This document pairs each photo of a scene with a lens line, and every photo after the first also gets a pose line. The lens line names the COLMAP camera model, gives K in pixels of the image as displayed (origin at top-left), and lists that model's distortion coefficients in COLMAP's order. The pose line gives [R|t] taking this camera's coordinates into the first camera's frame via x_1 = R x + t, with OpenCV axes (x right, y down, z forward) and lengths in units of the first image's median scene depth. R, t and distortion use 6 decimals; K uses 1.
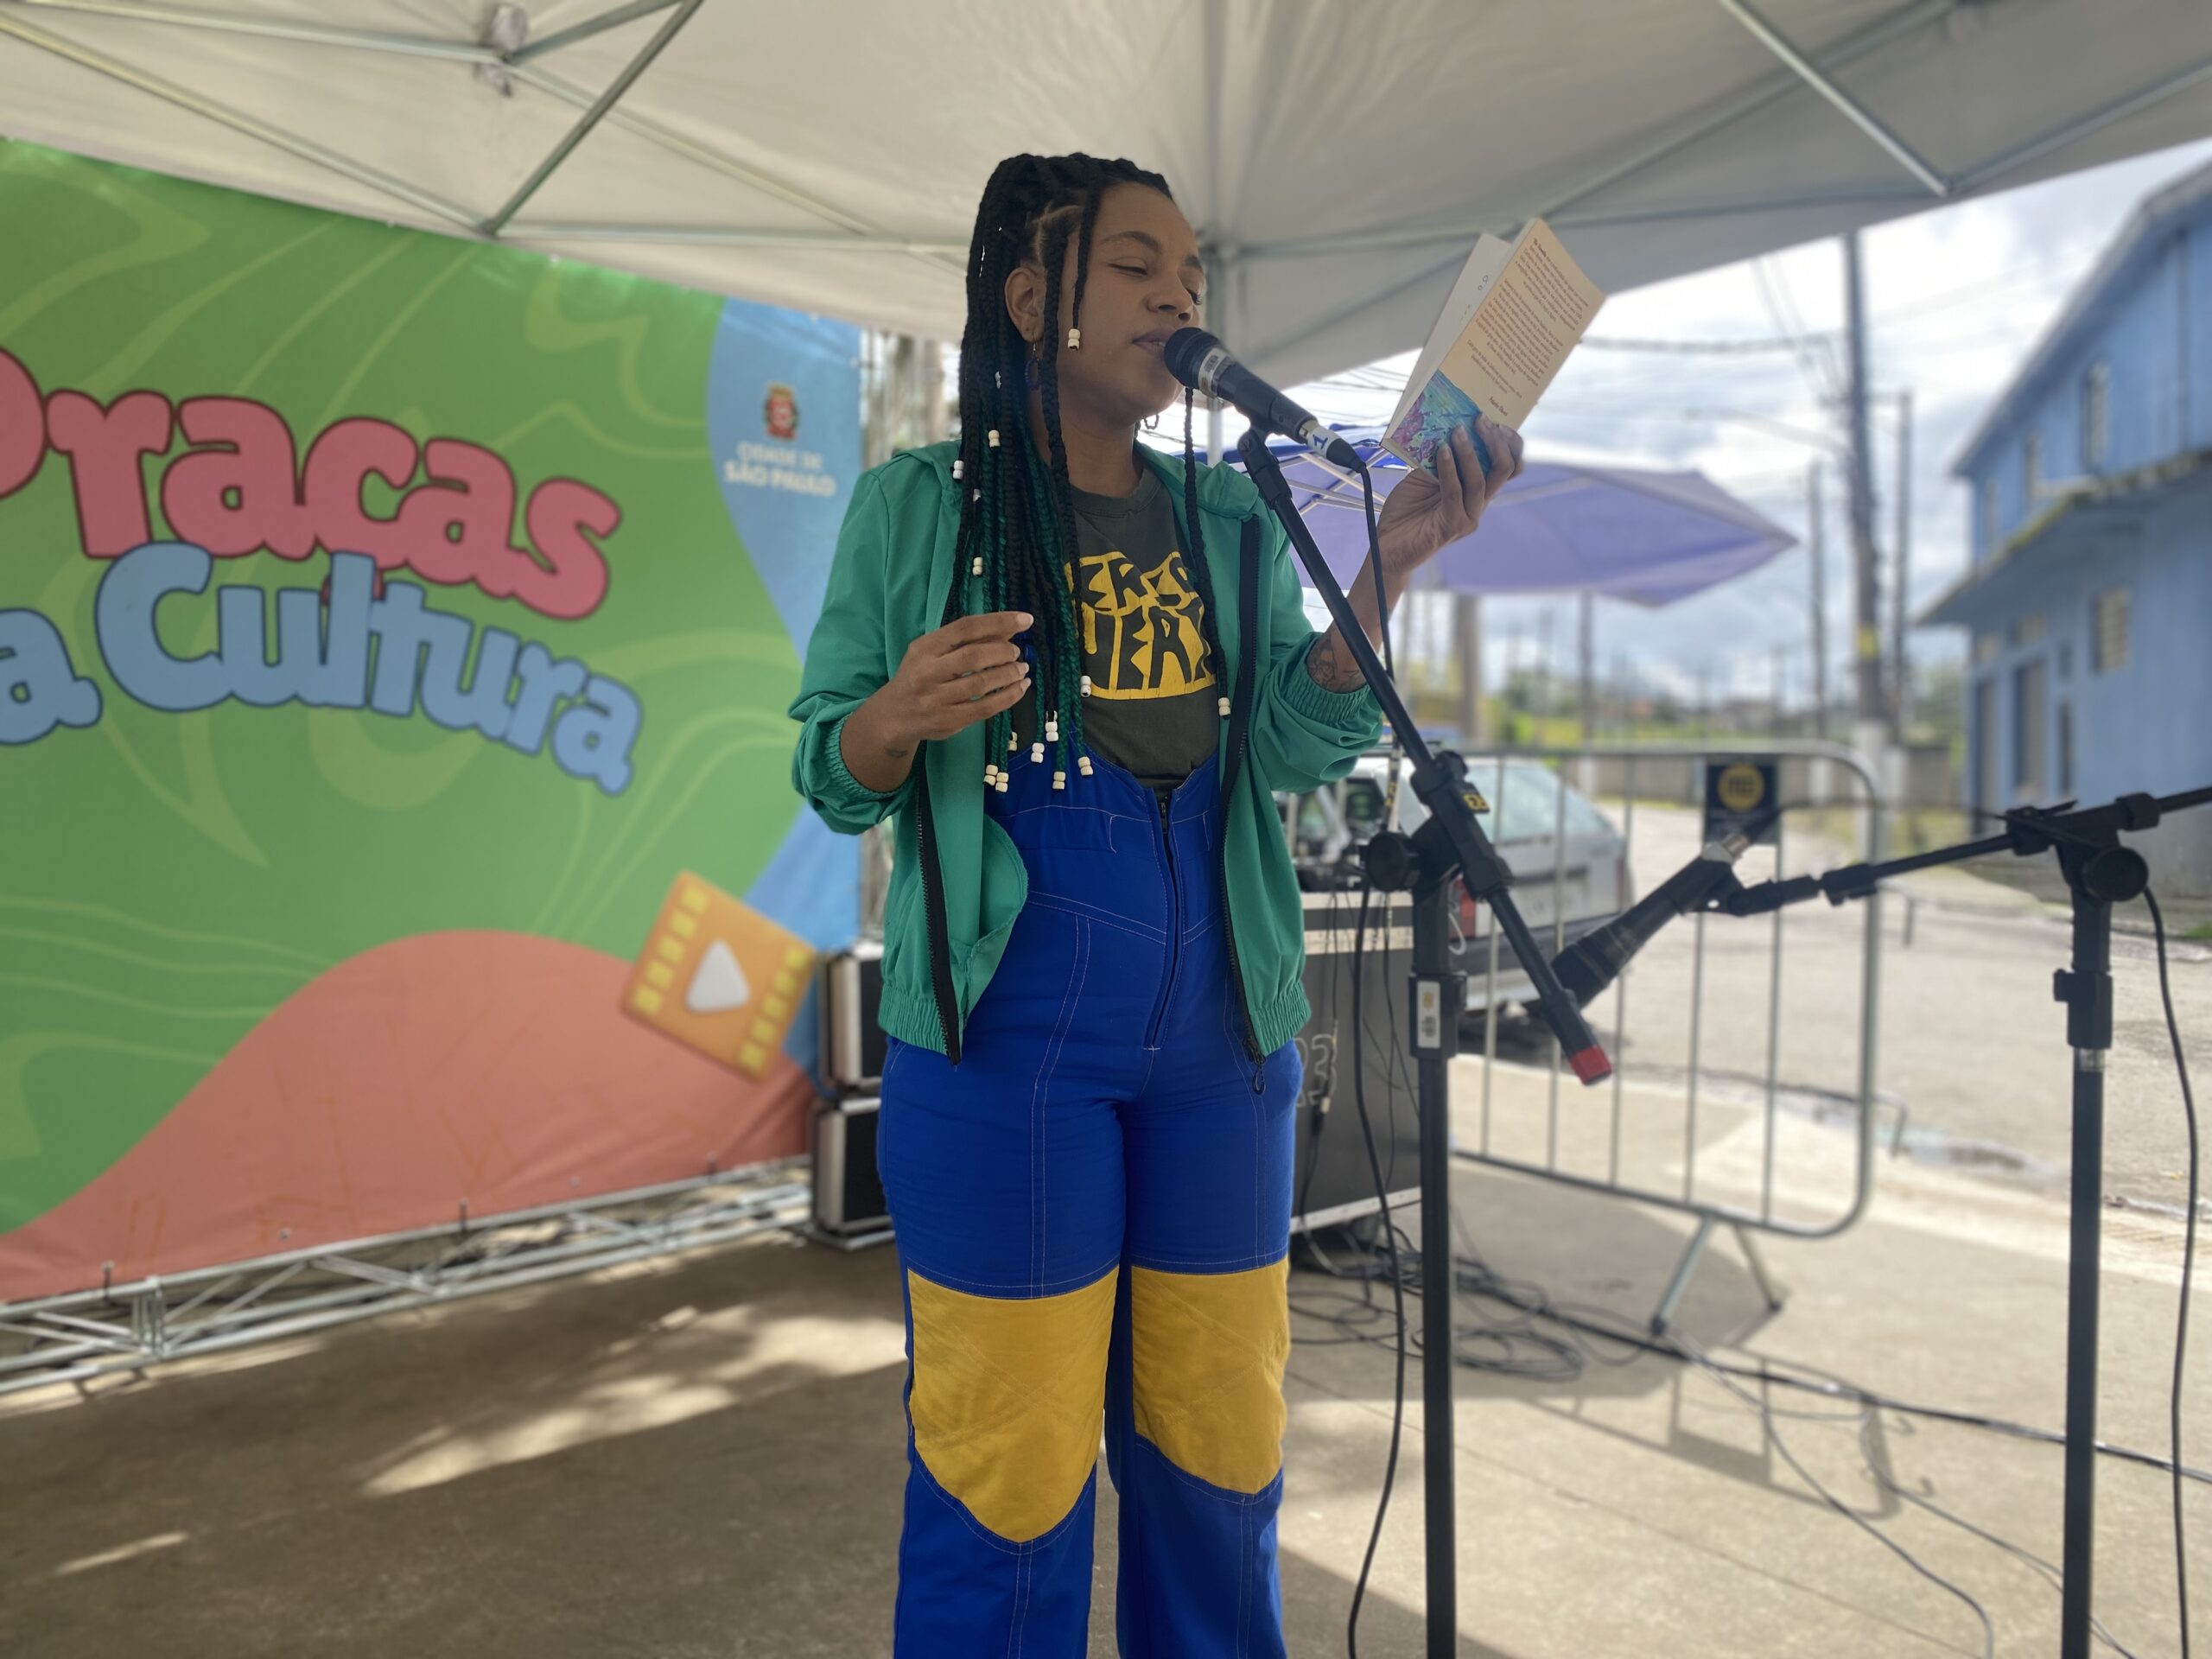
lens RADIAL K [[1656.5, 0, 1111.0], [0, 1656.5, 783.7], [0, 0, 1]] dist [0.013648, -0.012348]
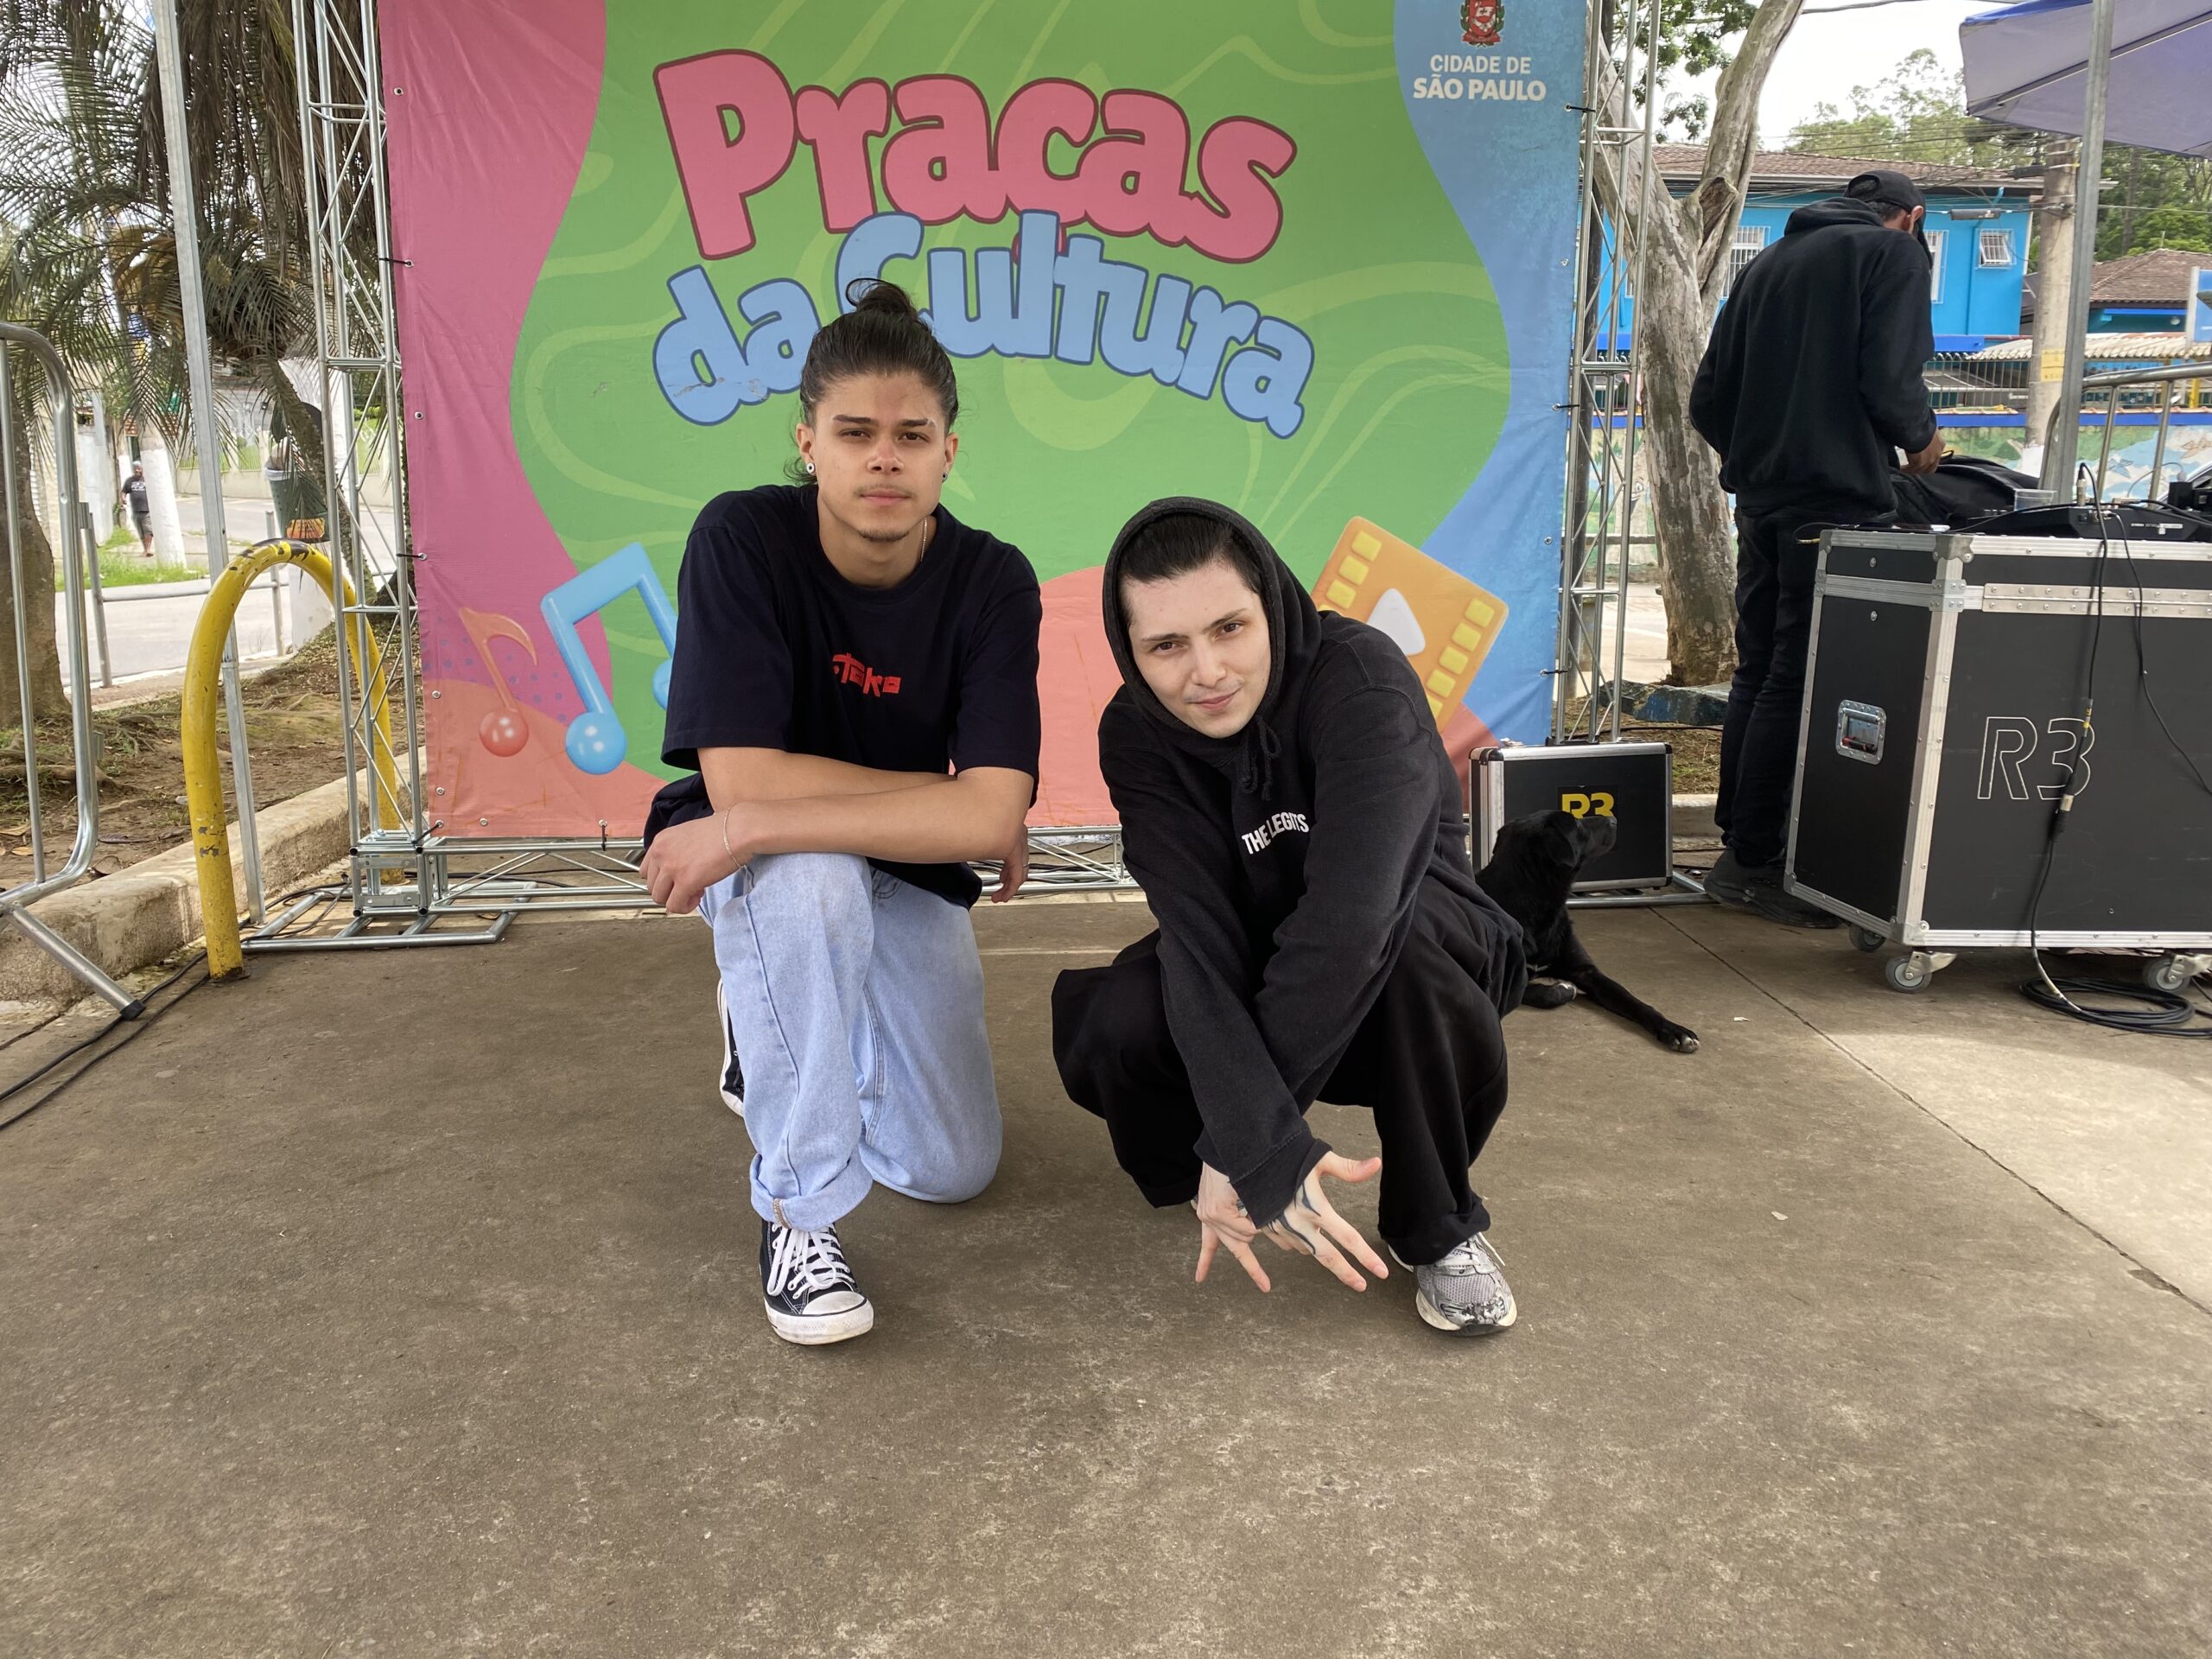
lens RADIAL K [[1657.3, 0, 1117.4], [0, 1657.3, 788.3], [0, 0, 1]] dist [0.012228, -0.010466]
pose [[0.802453, 0.100071, -0.588265, 0.259787], [0.003486, 0.985034, 0.172322, 0.046843], [0.596705, -0.140332, 0.790095, 0.102432]]
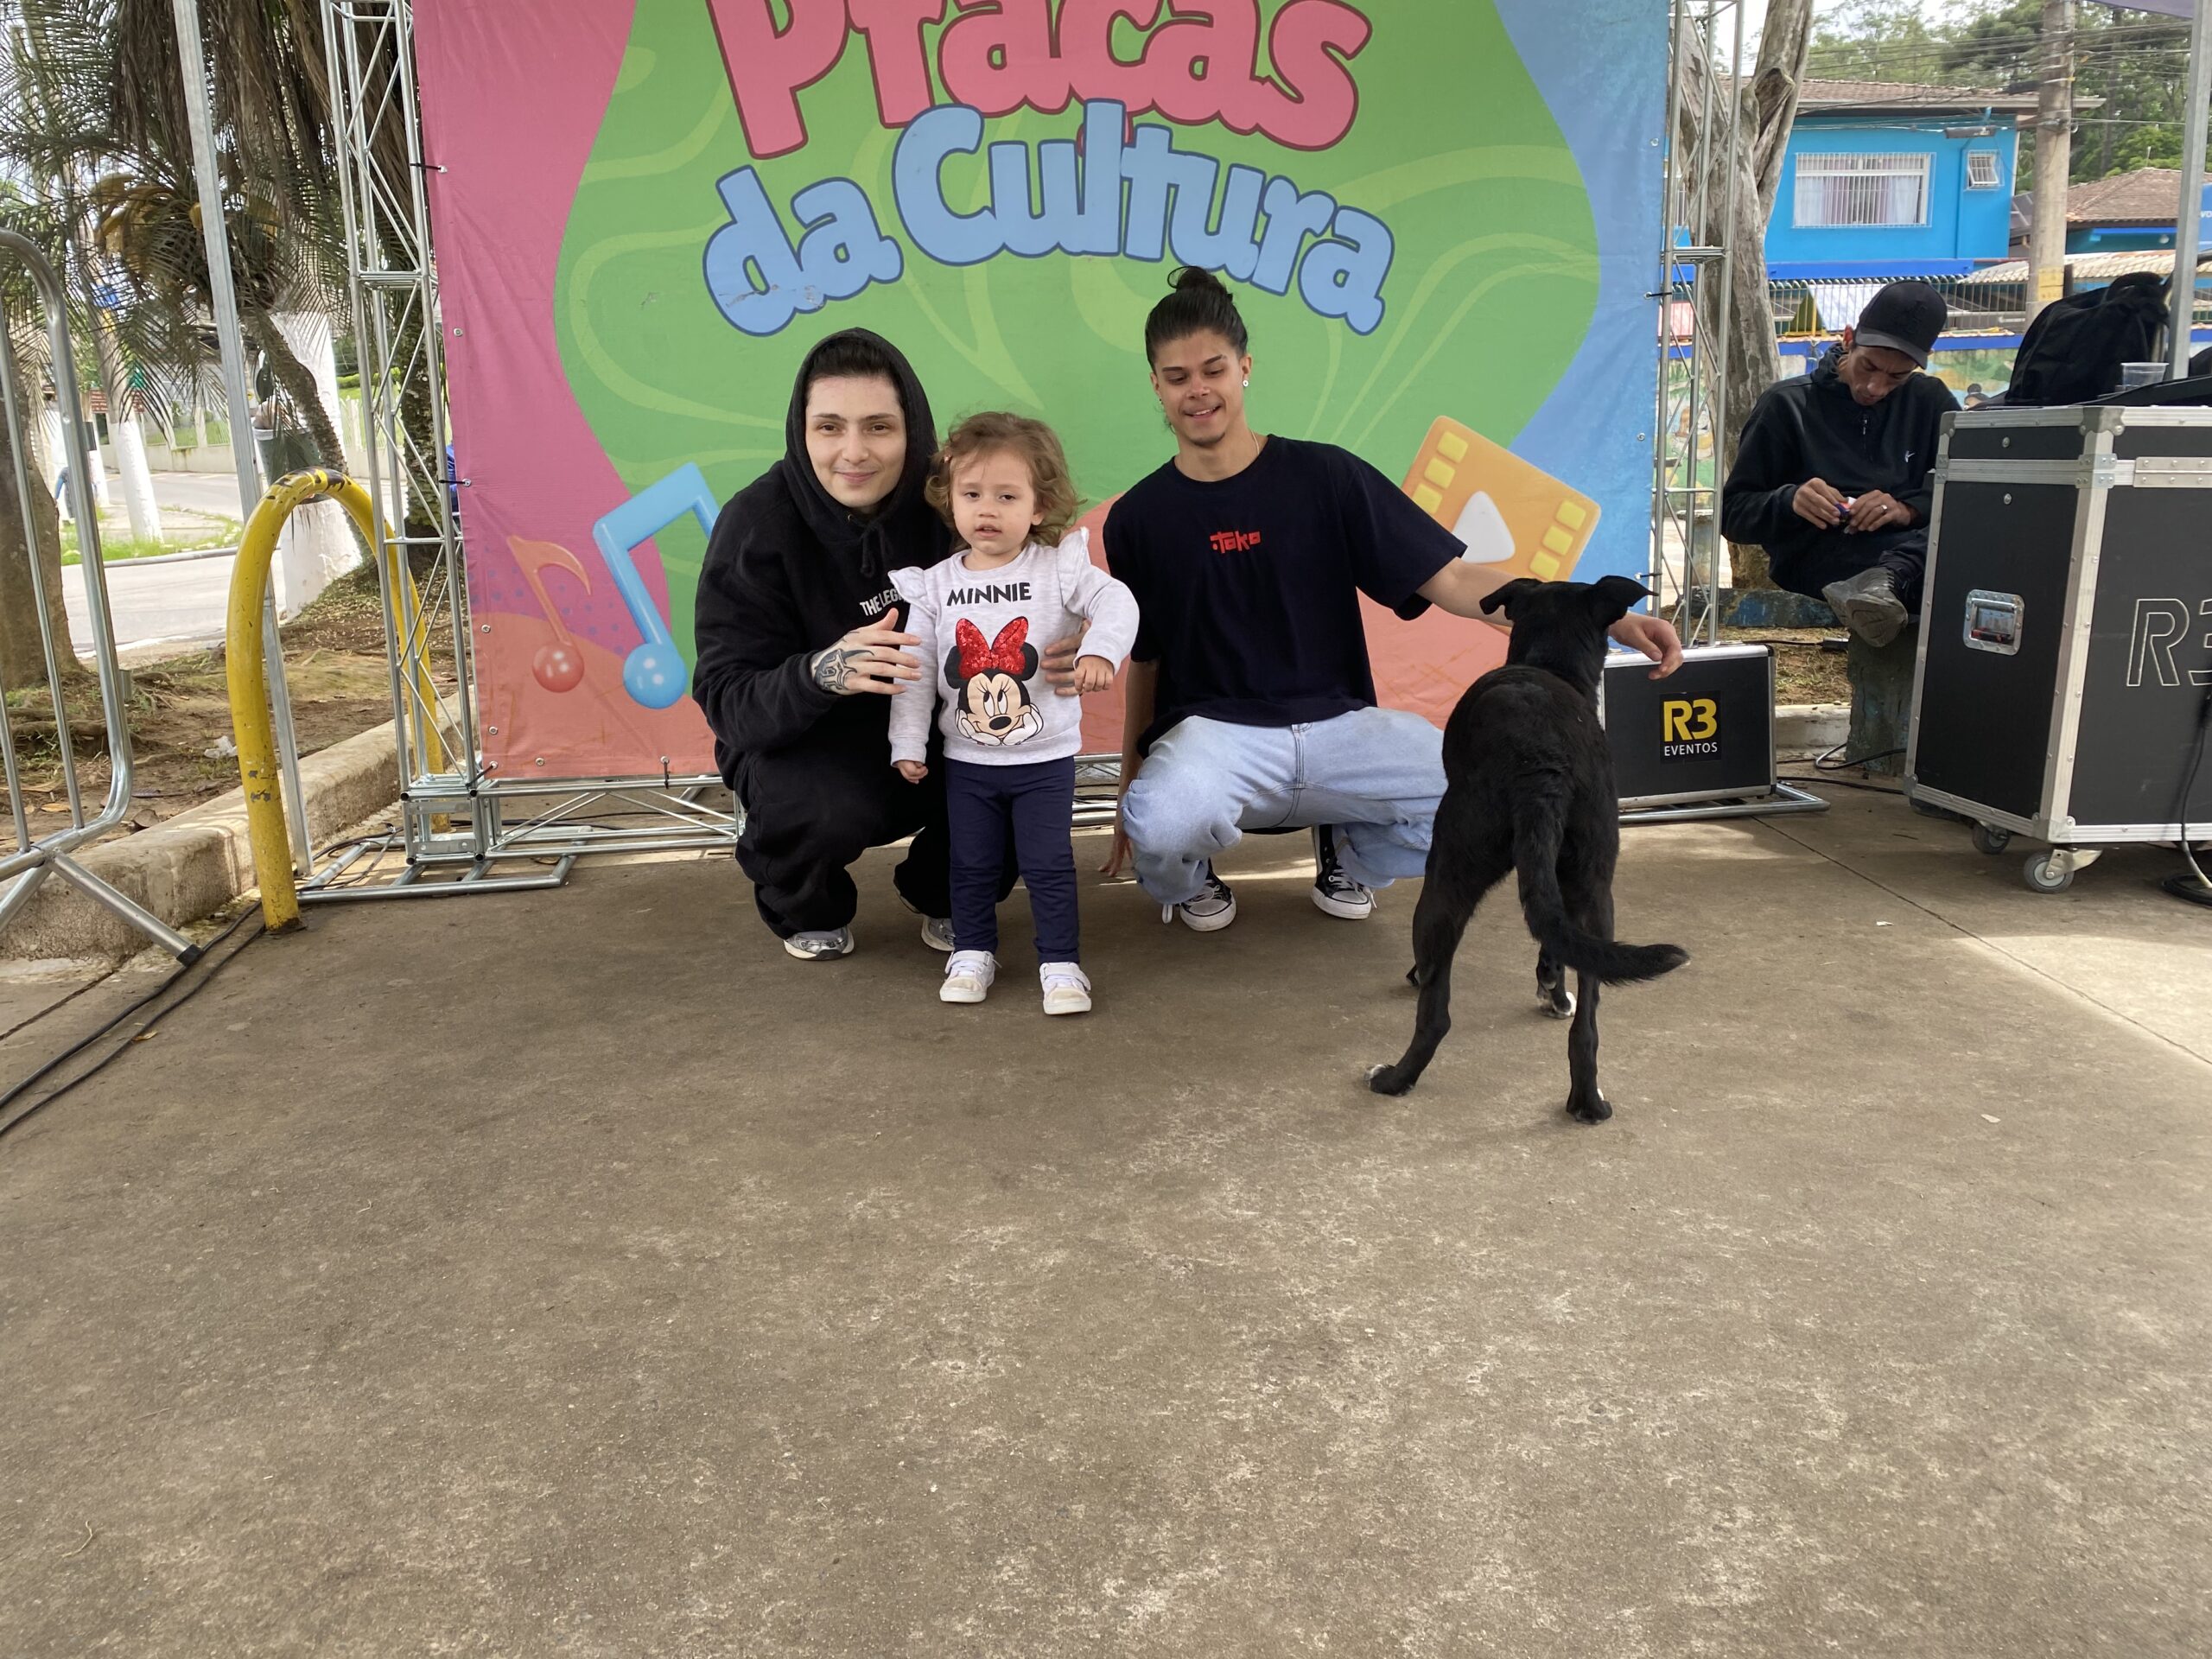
lens RADIAL K [[1656.5, 0, 1111.0], [0, 1656.5, 783.7], [0, 0, 1]] dist [0.013648, -0.012348]
pose [[0.810163, 0.090106, -0.579238, 0.181466], [0.030191, 0.980391, 0.194737, 0.076189], [0.585426, -0.175256, 0.791556, 0.097057]]
